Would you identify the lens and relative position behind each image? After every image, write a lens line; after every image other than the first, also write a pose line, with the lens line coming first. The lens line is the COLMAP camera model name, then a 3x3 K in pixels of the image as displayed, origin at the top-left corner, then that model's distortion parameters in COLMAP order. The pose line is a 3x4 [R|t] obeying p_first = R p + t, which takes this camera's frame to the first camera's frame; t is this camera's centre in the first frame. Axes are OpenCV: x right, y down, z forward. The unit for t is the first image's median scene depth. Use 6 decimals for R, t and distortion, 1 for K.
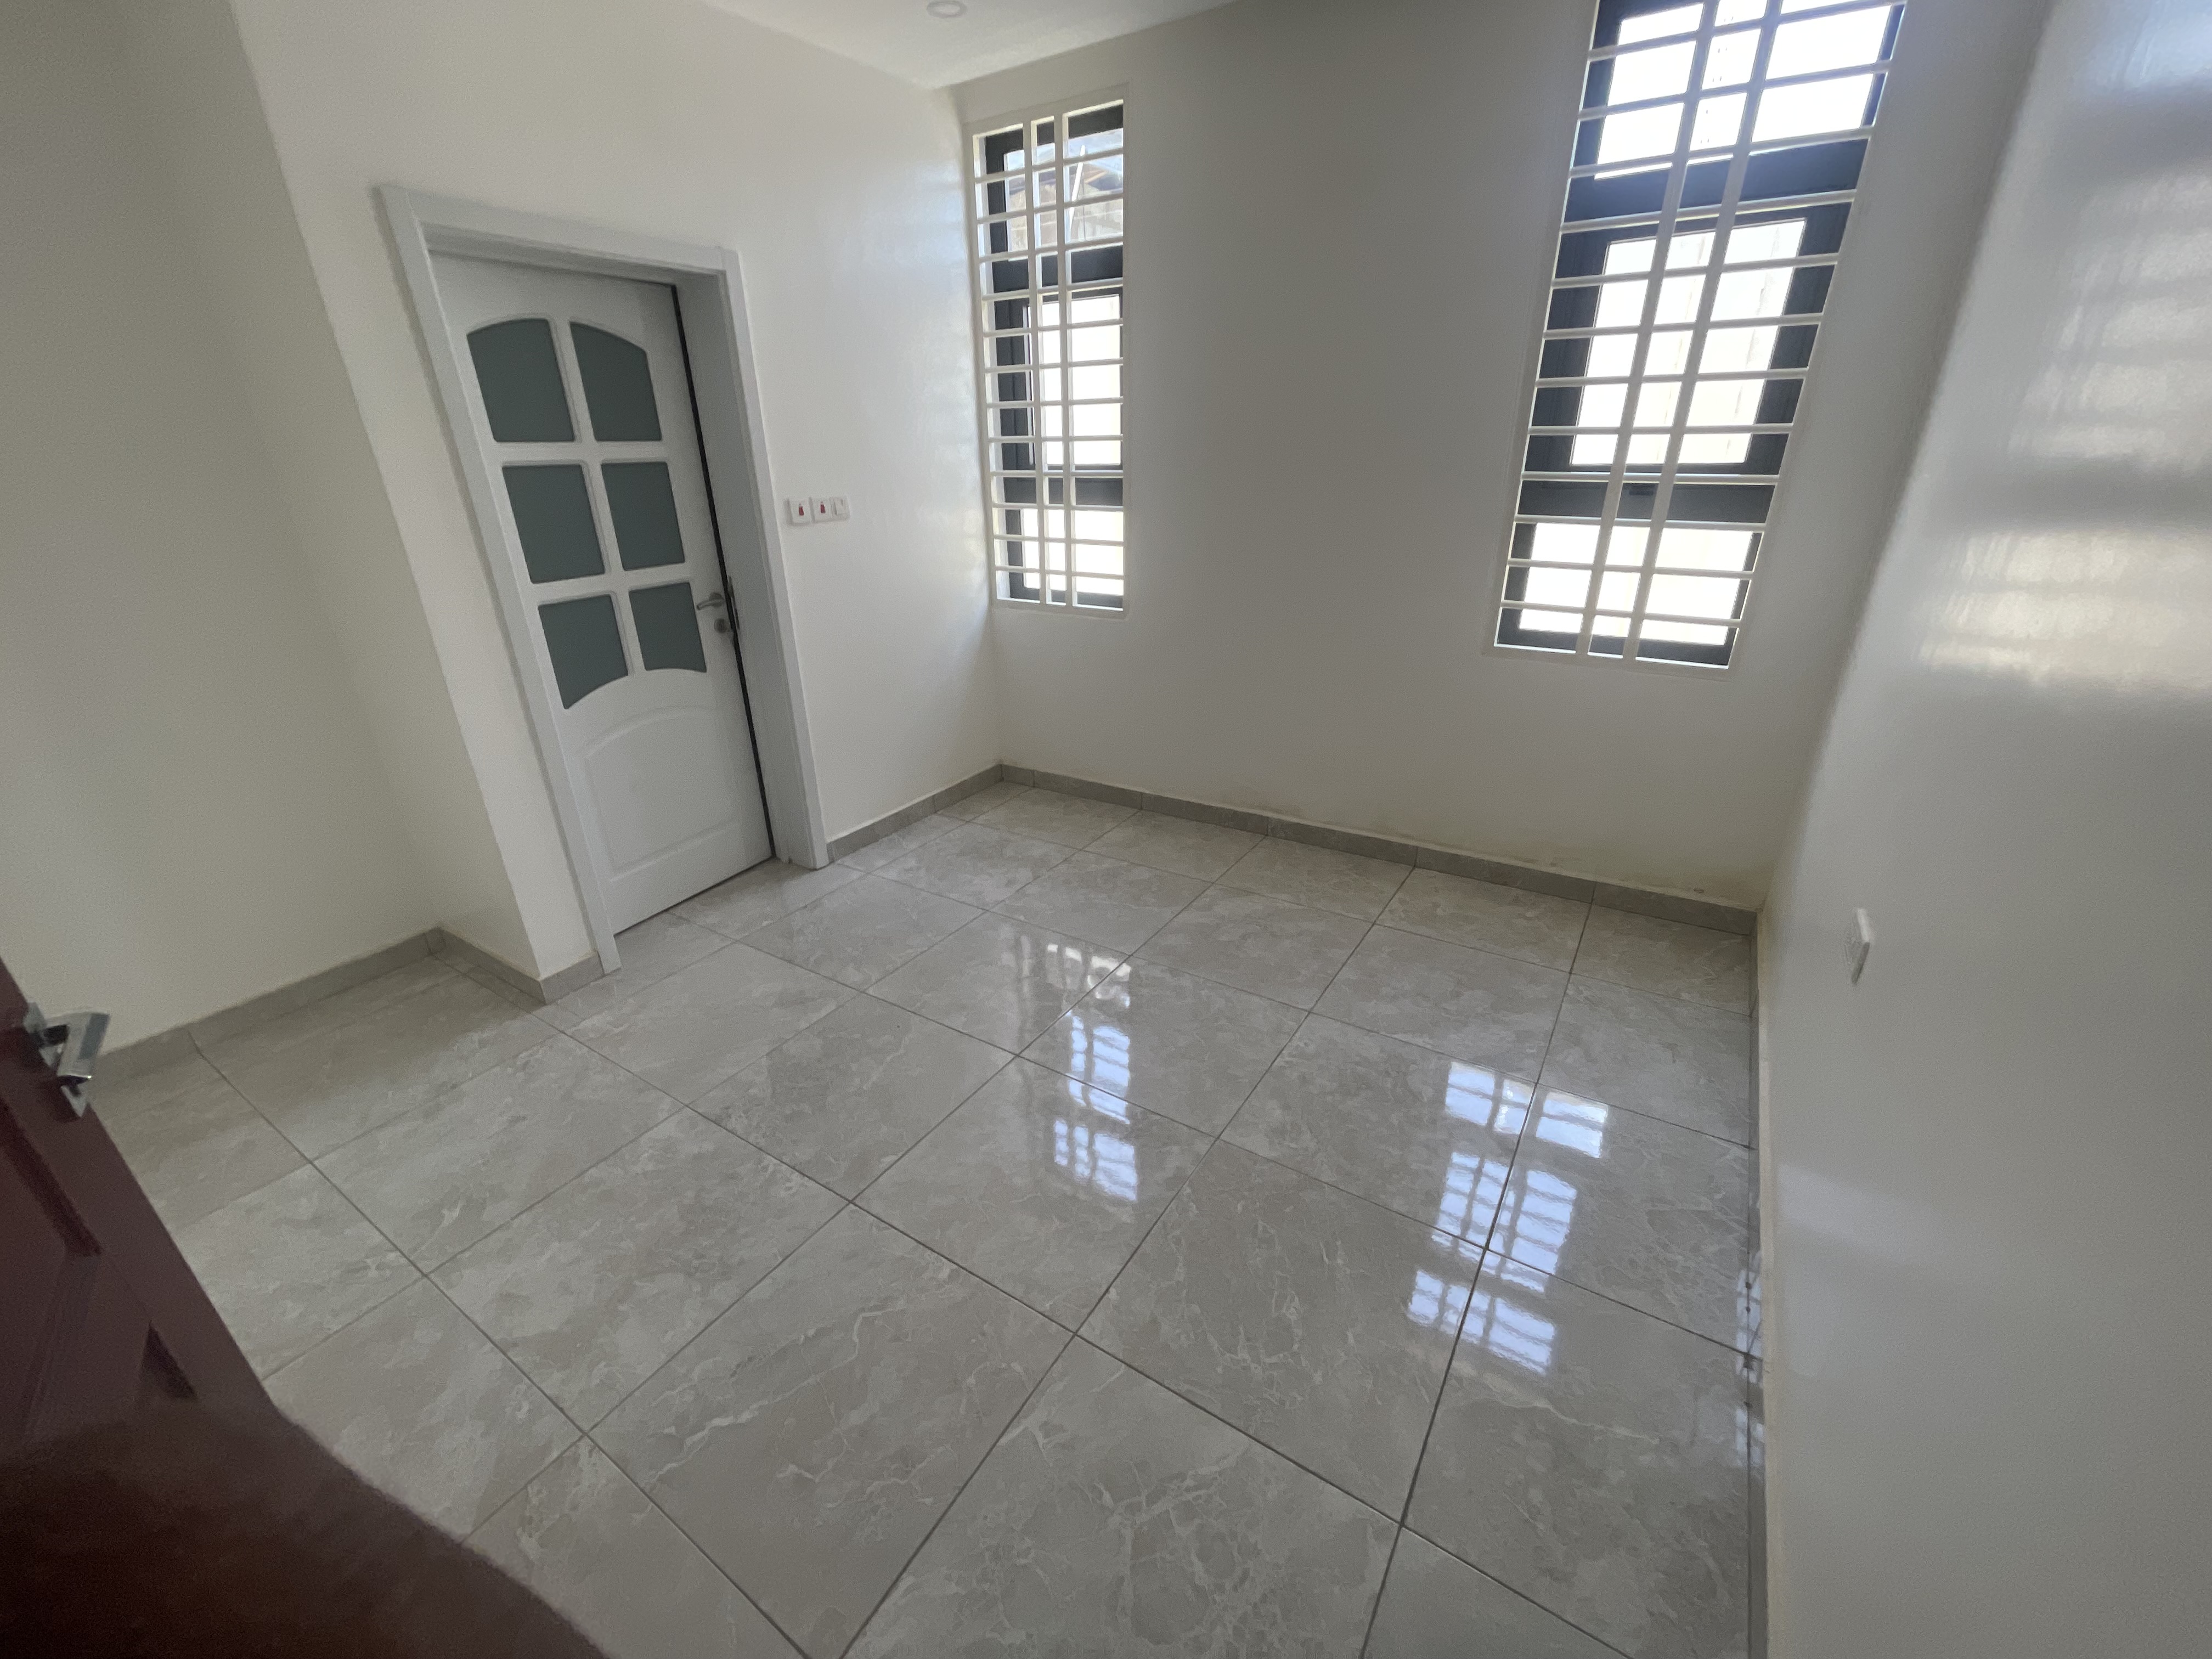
lens RADIAL K [[895.5, 0, 1104.2], [0, 895.5, 837.7], [0, 0, 1]] dist [0.002517, 0.001005]
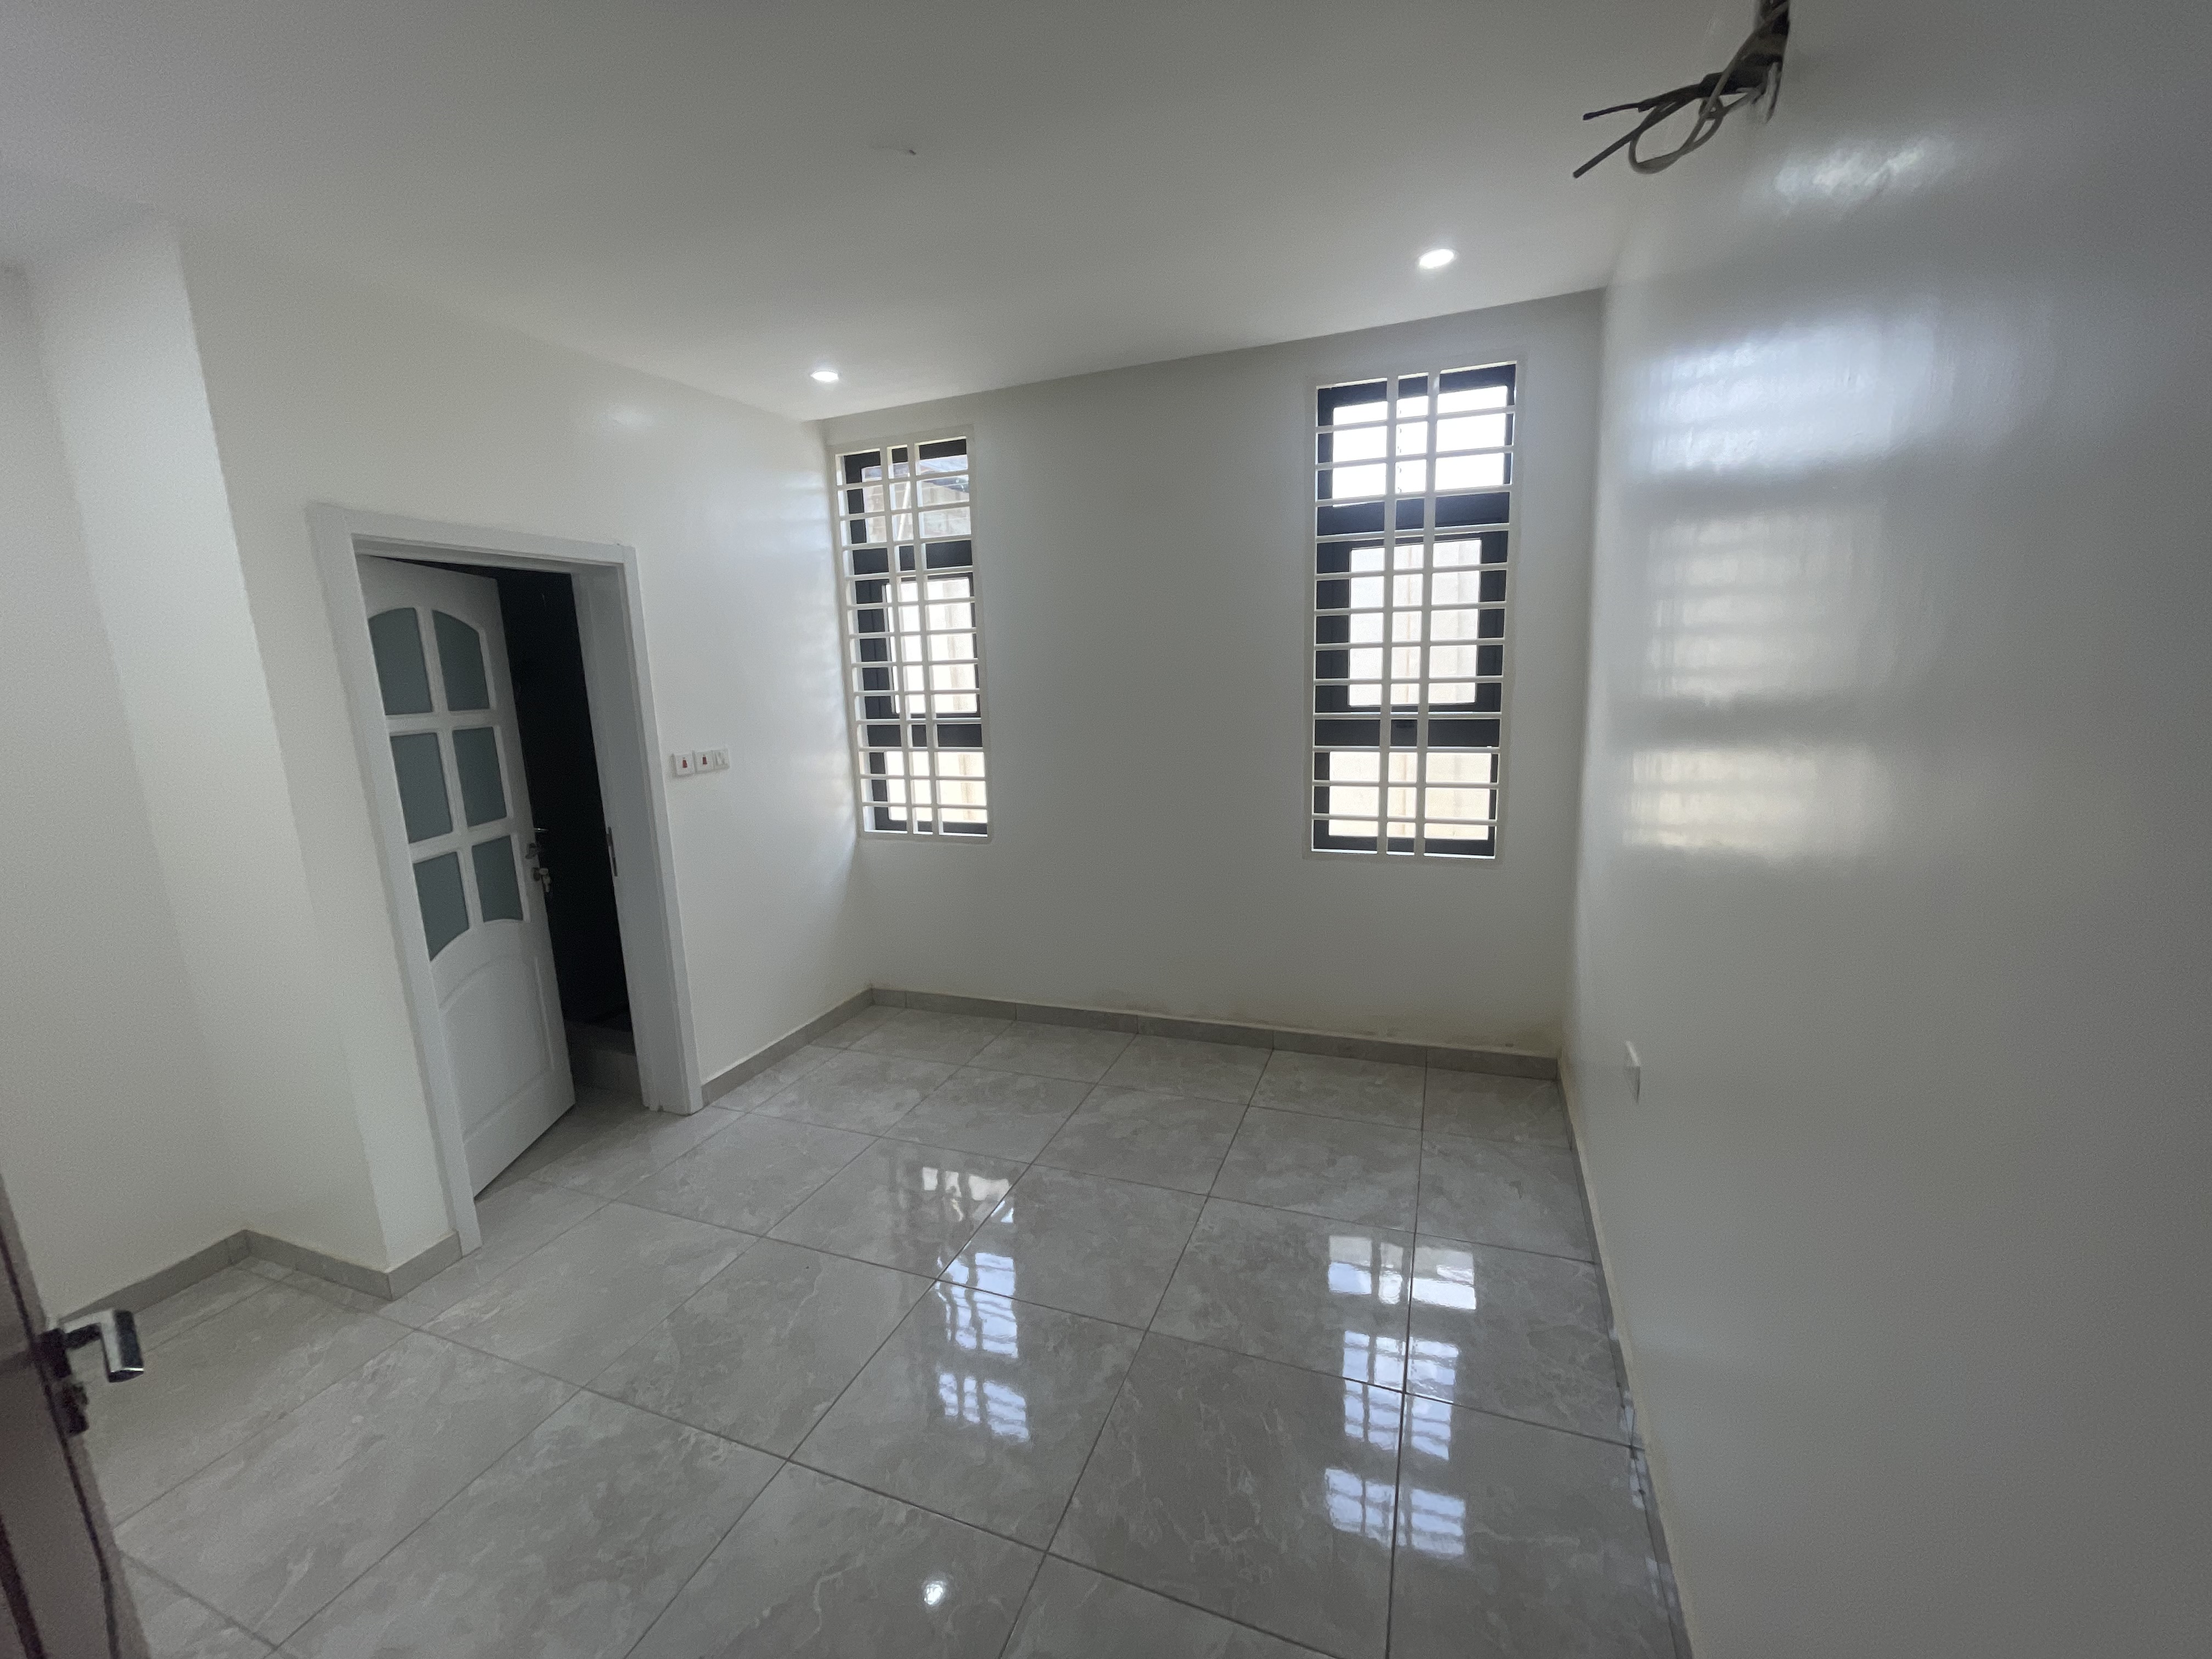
lens RADIAL K [[895.5, 0, 1104.2], [0, 895.5, 837.7], [0, 0, 1]] dist [0.002517, 0.001005]
pose [[0.979320, -0.054749, 0.194768, -0.069583], [0.098361, 0.970100, -0.221883, 0.004951], [-0.176797, 0.236452, 0.955423, -0.090476]]
